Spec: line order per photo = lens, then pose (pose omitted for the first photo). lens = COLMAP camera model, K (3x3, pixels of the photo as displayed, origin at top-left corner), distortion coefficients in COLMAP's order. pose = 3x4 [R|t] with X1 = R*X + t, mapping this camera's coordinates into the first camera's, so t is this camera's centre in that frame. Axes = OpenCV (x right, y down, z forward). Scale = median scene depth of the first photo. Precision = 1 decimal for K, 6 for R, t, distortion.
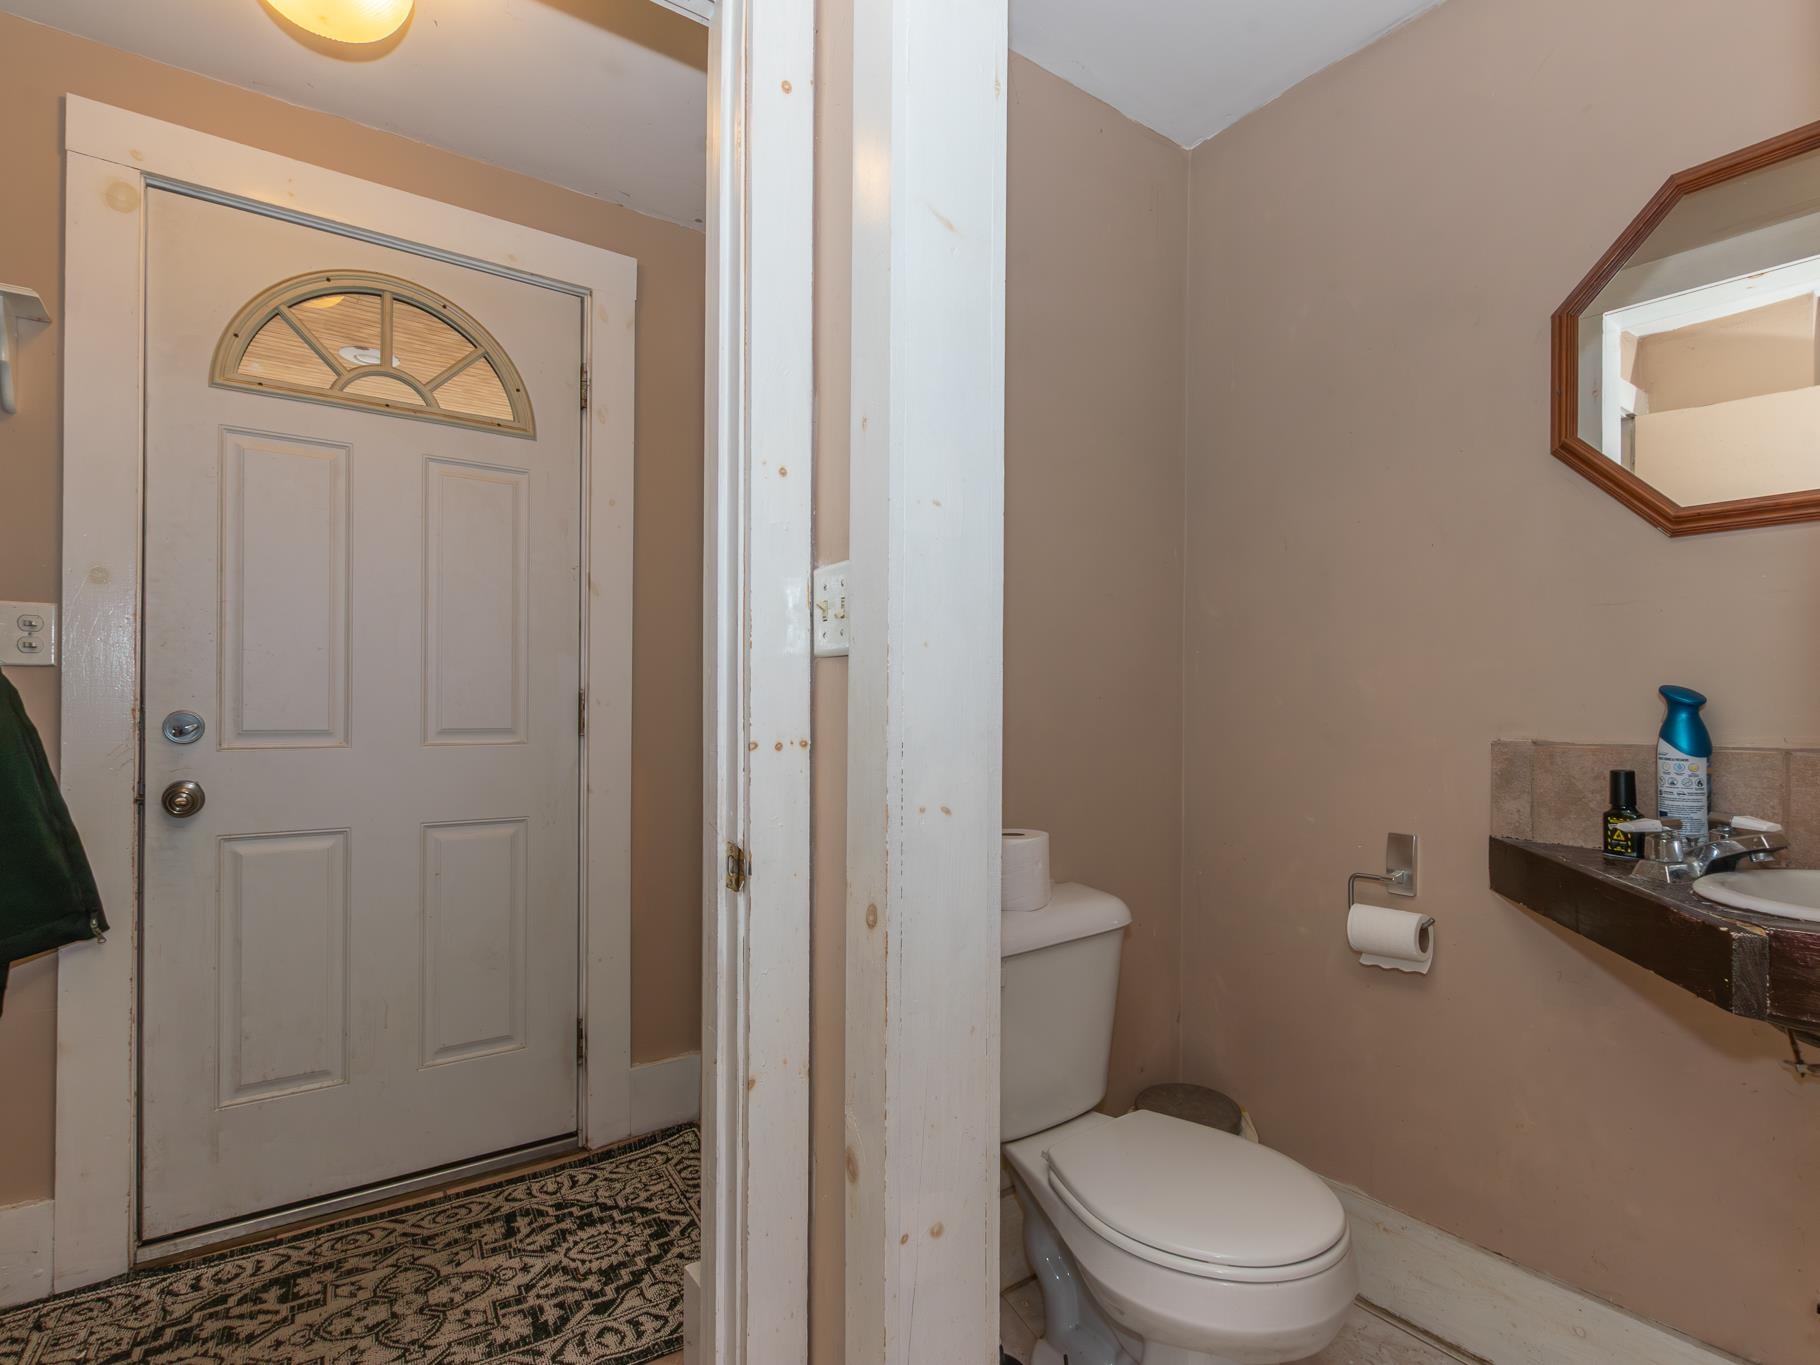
lens RADIAL K [[961.2, 0, 920.8], [0, 961.2, 702.6], [0, 0, 1]] dist [0.001407, -0.000544]
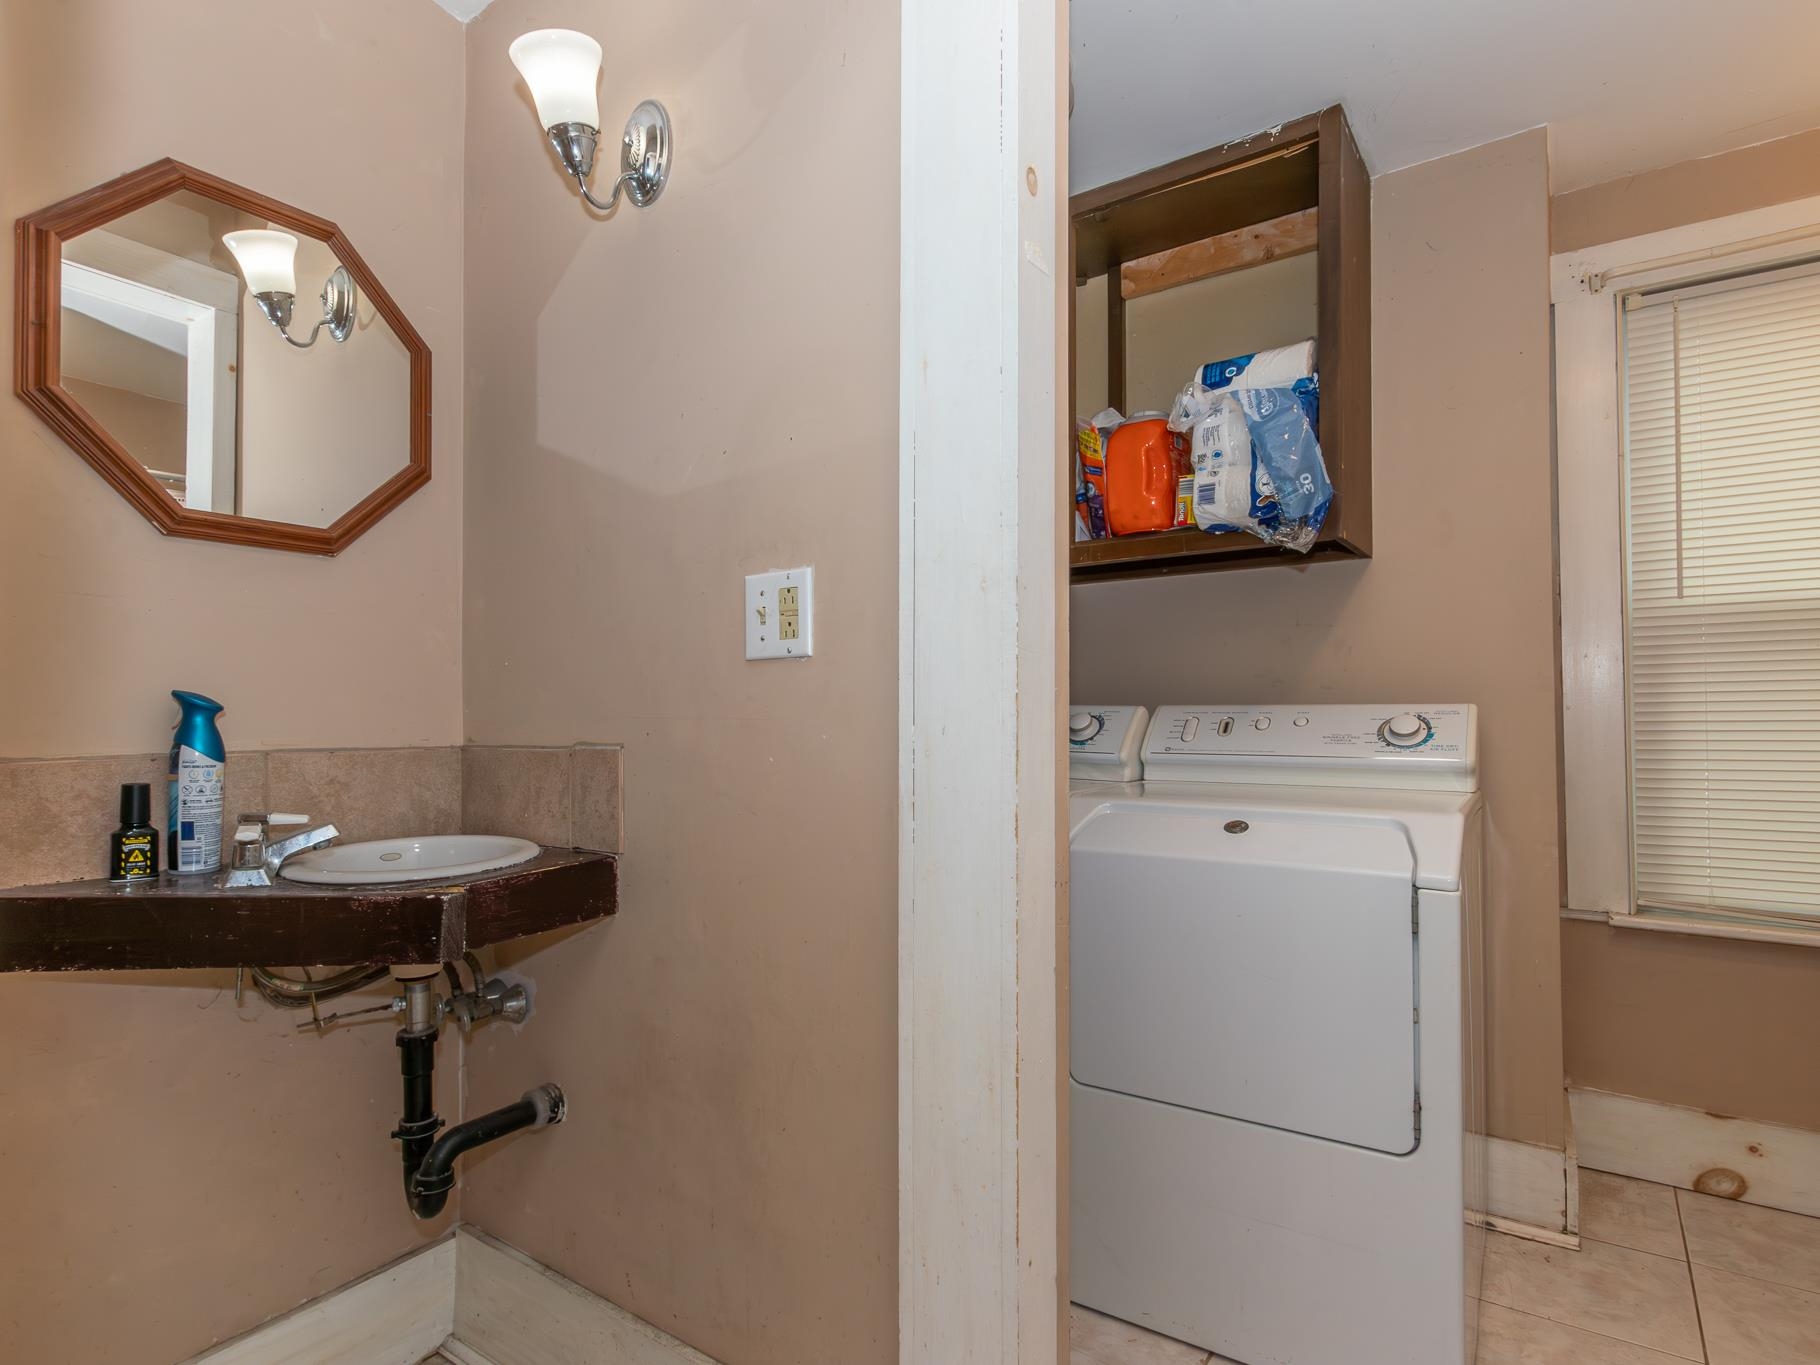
lens RADIAL K [[961.2, 0, 920.8], [0, 961.2, 702.6], [0, 0, 1]] dist [0.001407, -0.000544]
pose [[-0.320750, 0.010068, 0.947110, -0.372228], [0.005076, 0.999947, -0.008911, 0.006327], [-0.947150, 0.001950, -0.320785, 0.609911]]
